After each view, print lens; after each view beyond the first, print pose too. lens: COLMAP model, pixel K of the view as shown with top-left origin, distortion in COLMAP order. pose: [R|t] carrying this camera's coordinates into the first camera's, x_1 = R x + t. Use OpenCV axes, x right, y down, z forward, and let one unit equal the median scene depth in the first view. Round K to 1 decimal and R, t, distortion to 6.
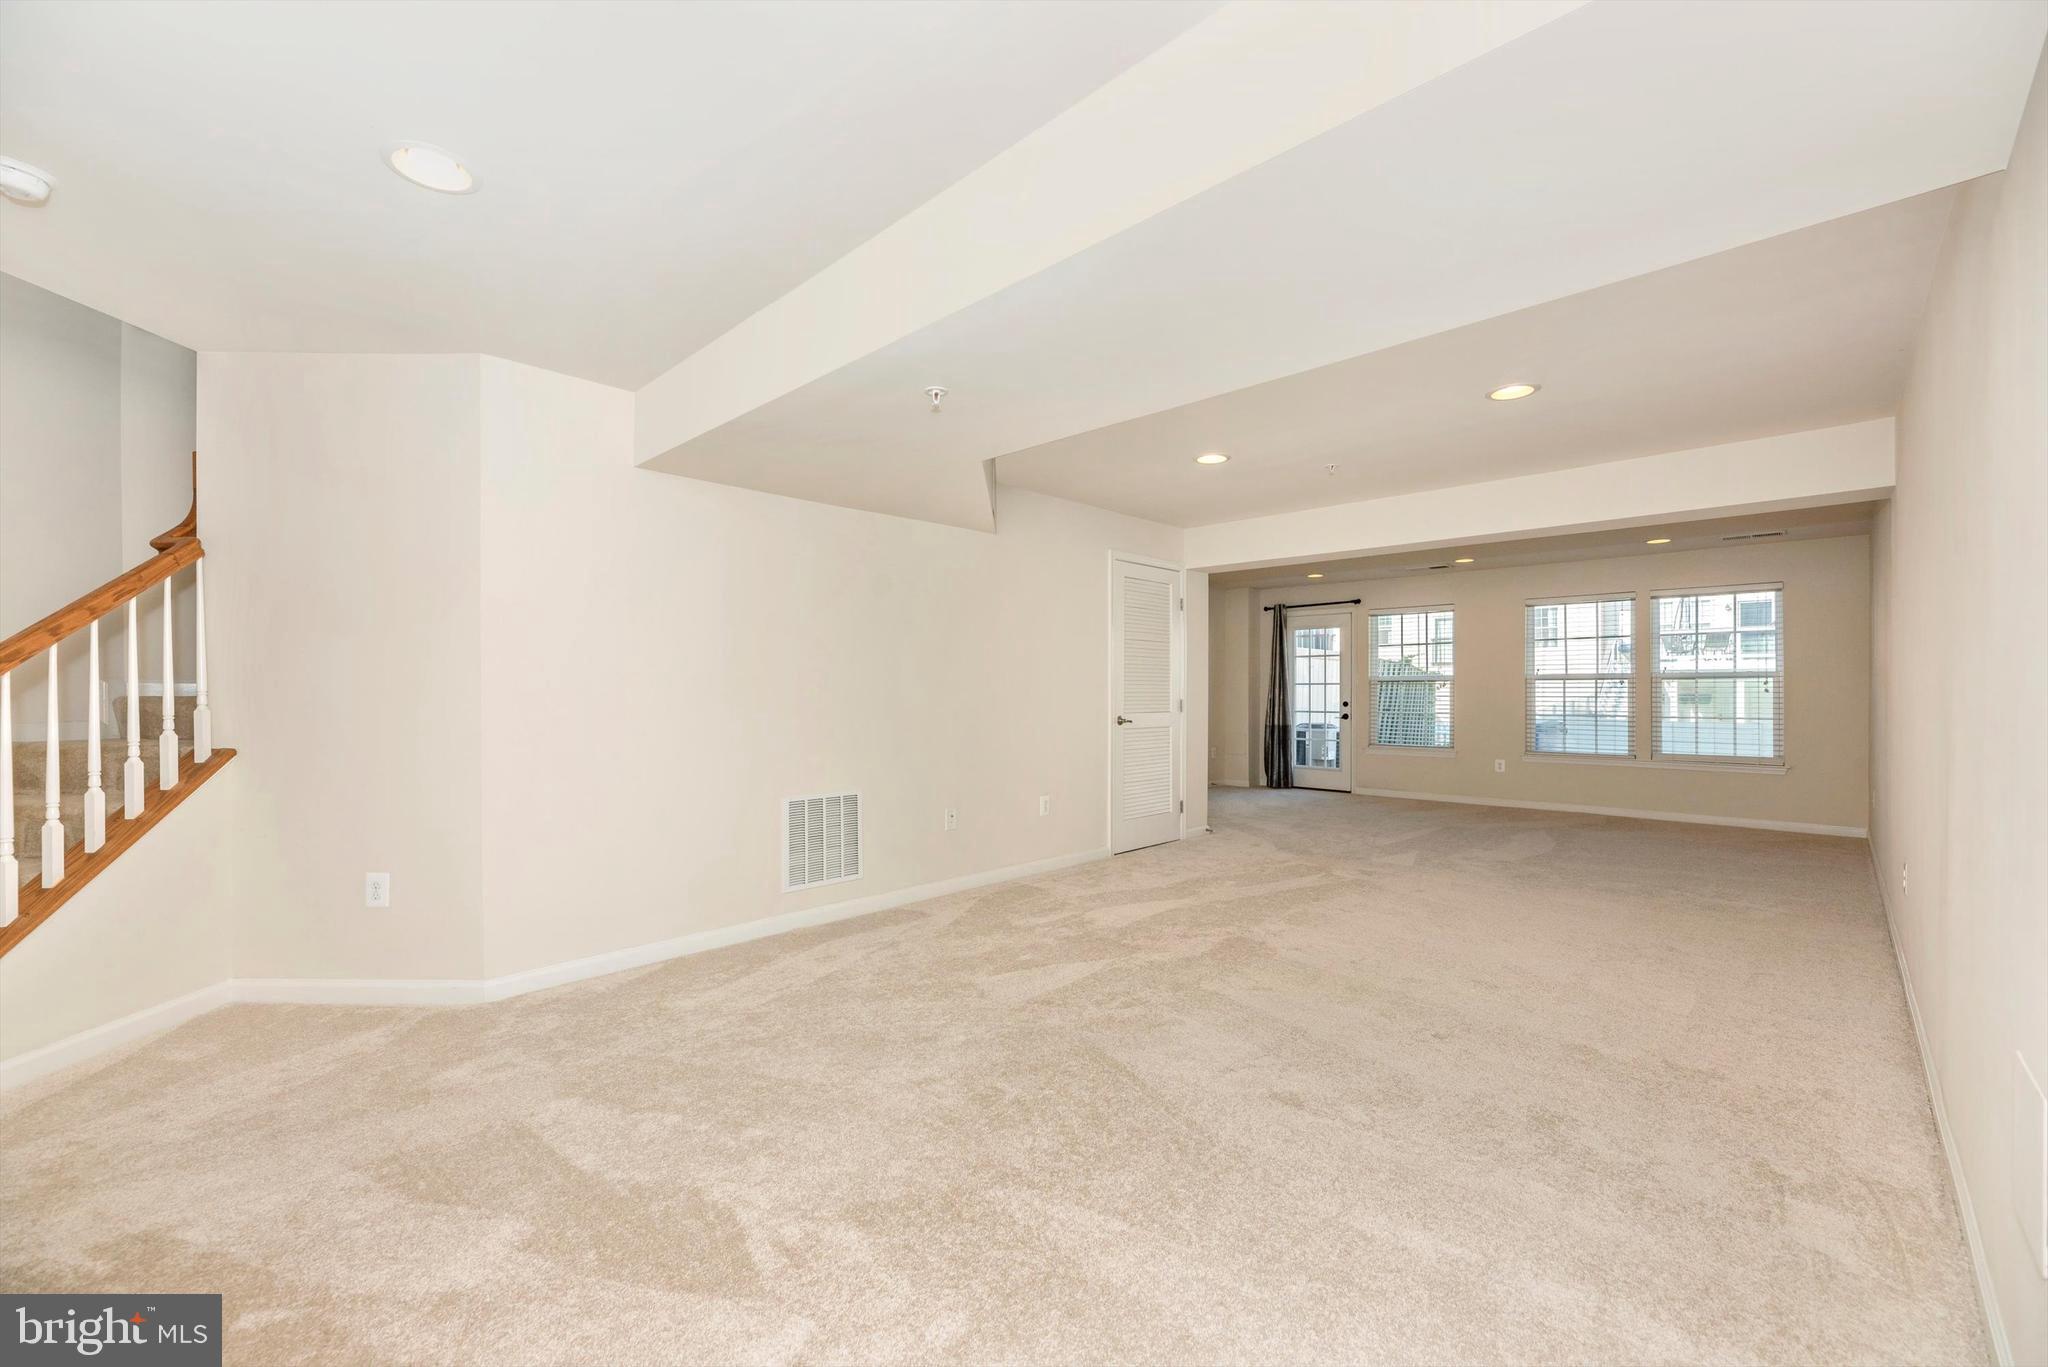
lens RADIAL K [[845.2, 0, 1016.2], [0, 845.2, 673.7], [0, 0, 1]] dist [-0.000148, -0.000133]
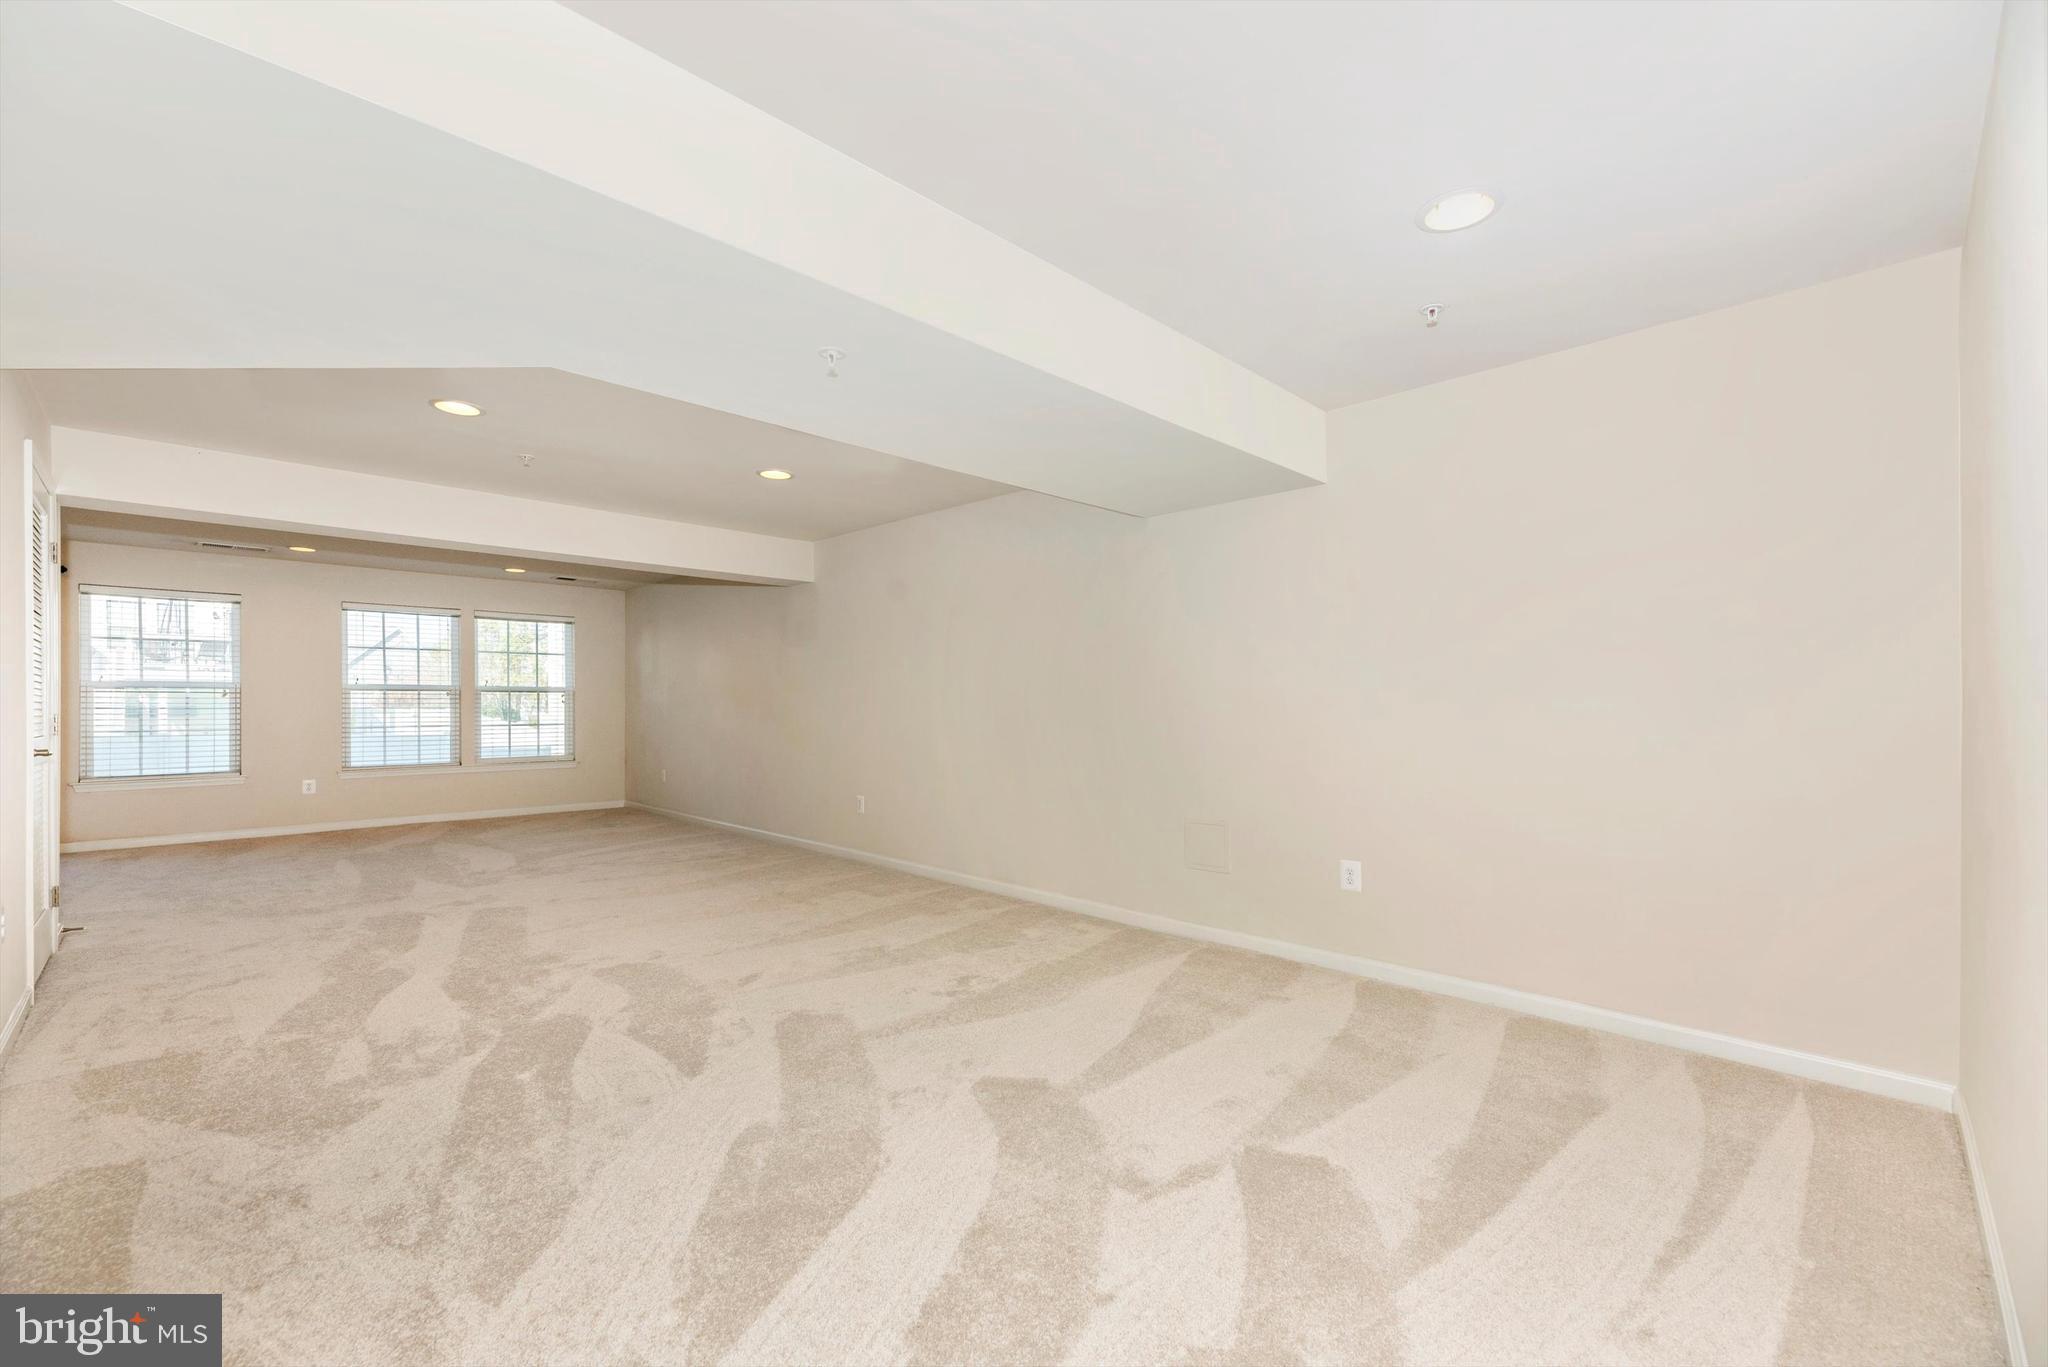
lens RADIAL K [[845.2, 0, 1016.2], [0, 845.2, 673.7], [0, 0, 1]] dist [-0.000148, -0.000133]
pose [[0.014390, 0.036151, 0.999243, -0.330317], [-0.021602, 0.999124, -0.035836, 0.007657], [-0.999663, -0.021070, 0.015159, 0.275563]]
